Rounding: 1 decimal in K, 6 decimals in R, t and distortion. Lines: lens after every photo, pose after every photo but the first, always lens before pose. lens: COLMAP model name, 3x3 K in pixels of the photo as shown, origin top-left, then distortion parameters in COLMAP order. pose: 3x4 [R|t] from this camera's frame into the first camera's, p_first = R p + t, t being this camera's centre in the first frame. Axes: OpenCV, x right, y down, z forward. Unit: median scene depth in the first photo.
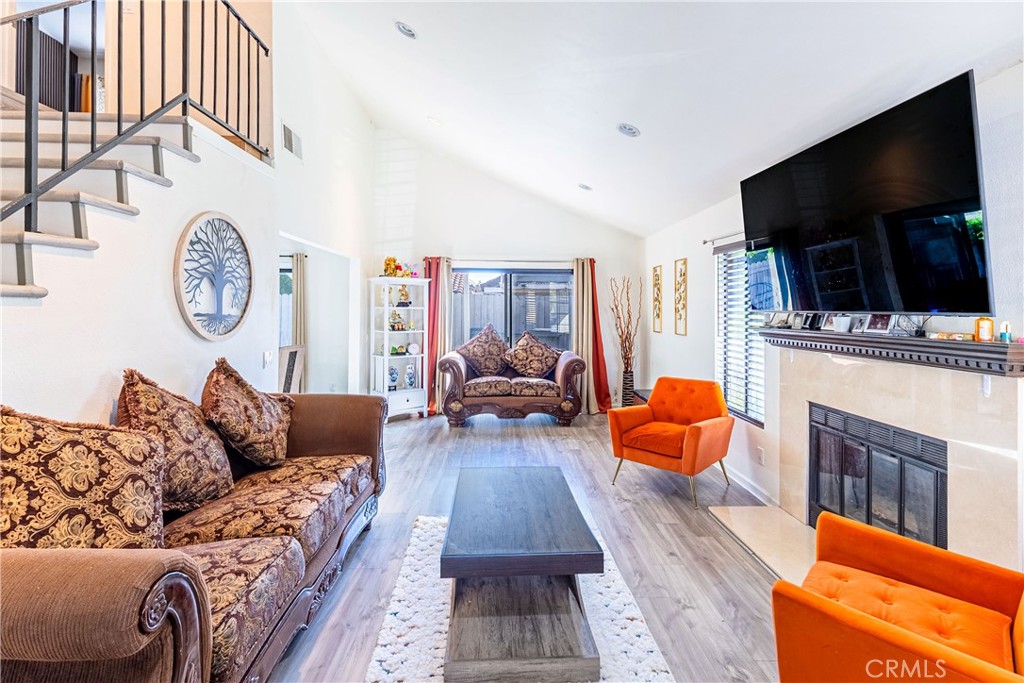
lens RADIAL K [[481.7, 0, 513.2], [0, 481.7, 332.4], [0, 0, 1]] dist [0.000538, 0.000060]
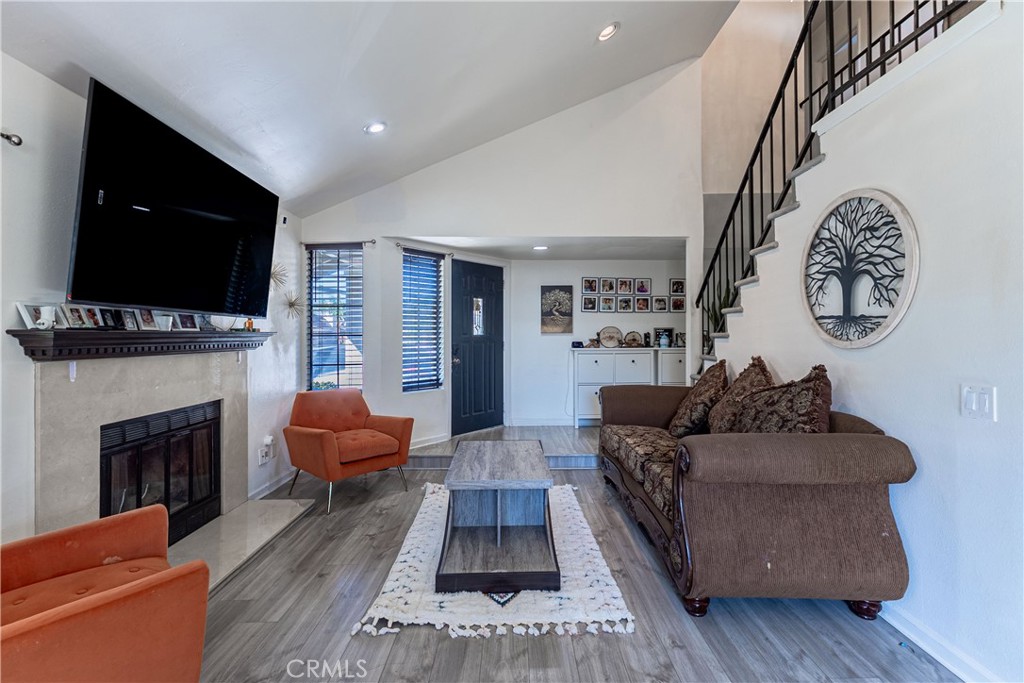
lens RADIAL K [[481.7, 0, 513.2], [0, 481.7, 332.4], [0, 0, 1]] dist [0.000538, 0.000060]
pose [[-0.999341, -0.007697, 0.035484, -0.065946], [-0.006256, 0.999159, 0.040532, -0.040478], [-0.035766, 0.040283, -0.998548, 1.938115]]
